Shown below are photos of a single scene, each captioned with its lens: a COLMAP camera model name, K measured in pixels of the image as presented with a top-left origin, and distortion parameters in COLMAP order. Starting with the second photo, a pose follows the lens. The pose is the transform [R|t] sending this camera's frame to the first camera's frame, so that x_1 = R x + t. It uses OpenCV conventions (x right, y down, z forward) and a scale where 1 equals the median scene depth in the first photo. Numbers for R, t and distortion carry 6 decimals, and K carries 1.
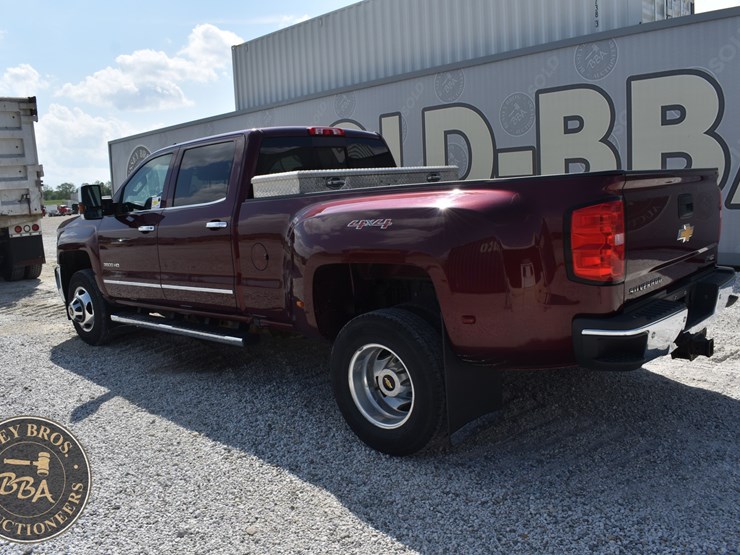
lens RADIAL K [[646.0, 0, 369.6], [0, 646.0, 276.7], [0, 0, 1]] dist [-0.102970, 0.024319]
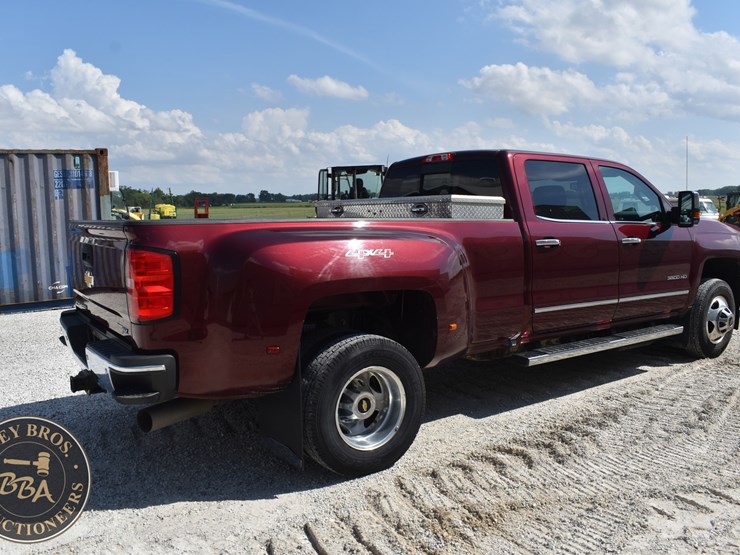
lens RADIAL K [[646.0, 0, 371.3], [0, 646.0, 277.4], [0, 0, 1]] dist [-0.102970, 0.024319]
pose [[-0.221538, 0.161180, -0.961739, 0.461452], [-0.106618, 0.976329, 0.188185, -0.105262], [0.969306, 0.144229, -0.199110, 0.535455]]
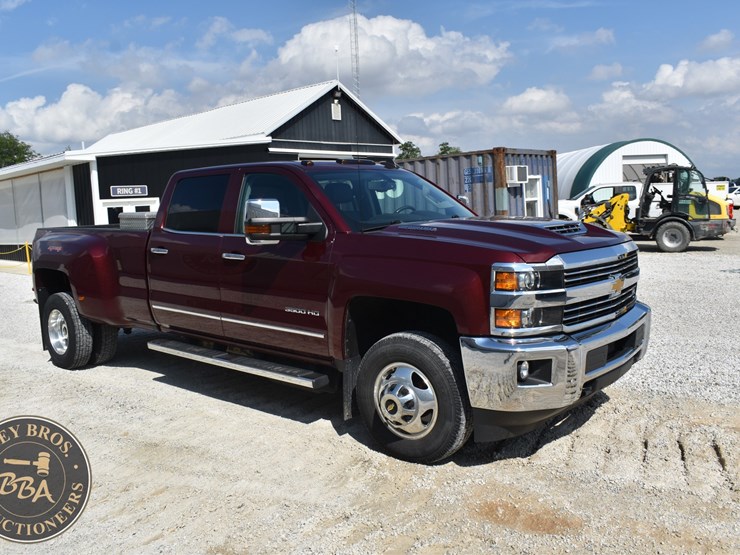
lens RADIAL K [[646.0, 0, 372.6], [0, 646.0, 281.3], [0, 0, 1]] dist [-0.102970, 0.024319]
pose [[-0.994637, 0.097764, -0.033747, -0.125943], [0.086173, 0.963800, 0.252318, -0.148902], [0.057193, 0.248057, -0.967056, 1.059073]]
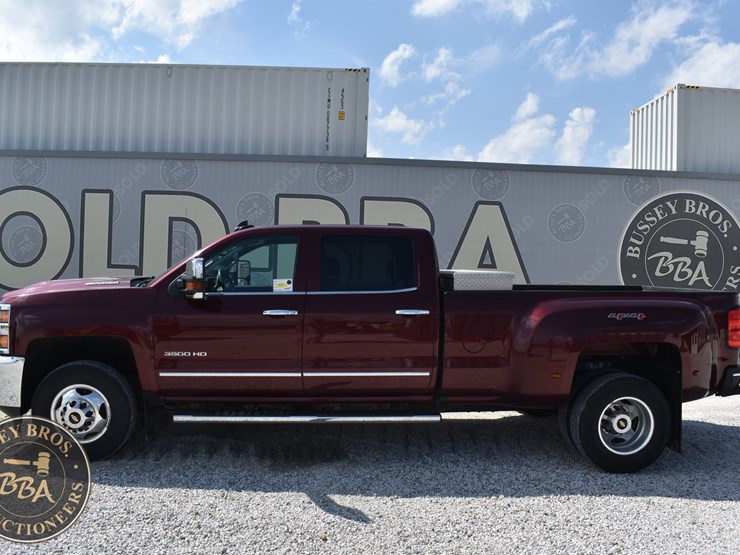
lens RADIAL K [[646.0, 0, 367.2], [0, 646.0, 277.3], [0, 0, 1]] dist [-0.102970, 0.024319]
pose [[0.680959, 0.062808, 0.729623, -0.468163], [0.036022, 0.992237, -0.119034, -0.005164], [-0.731435, 0.107340, 0.673410, 0.136219]]
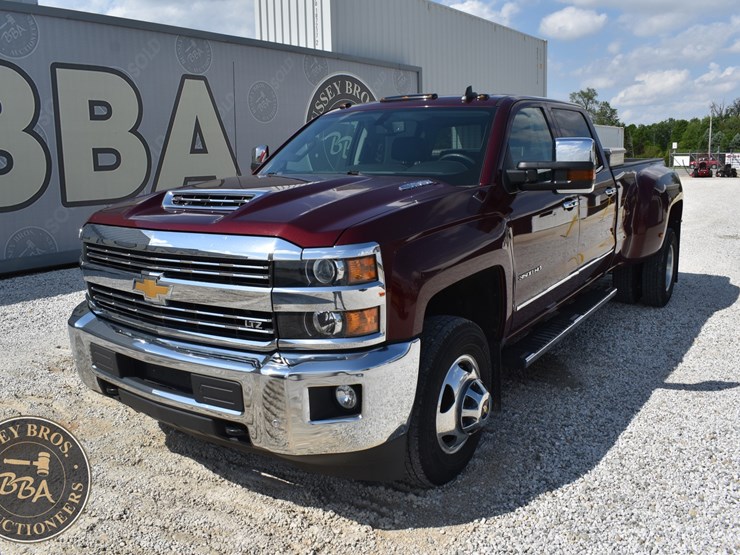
lens RADIAL K [[646.0, 0, 368.0], [0, 646.0, 279.3], [0, 0, 1]] dist [-0.102970, 0.024319]
pose [[-0.143219, -0.131093, 0.980970, -0.532177], [0.163288, 0.974475, 0.154065, -0.071298], [-0.976128, 0.182246, -0.118157, 0.664471]]
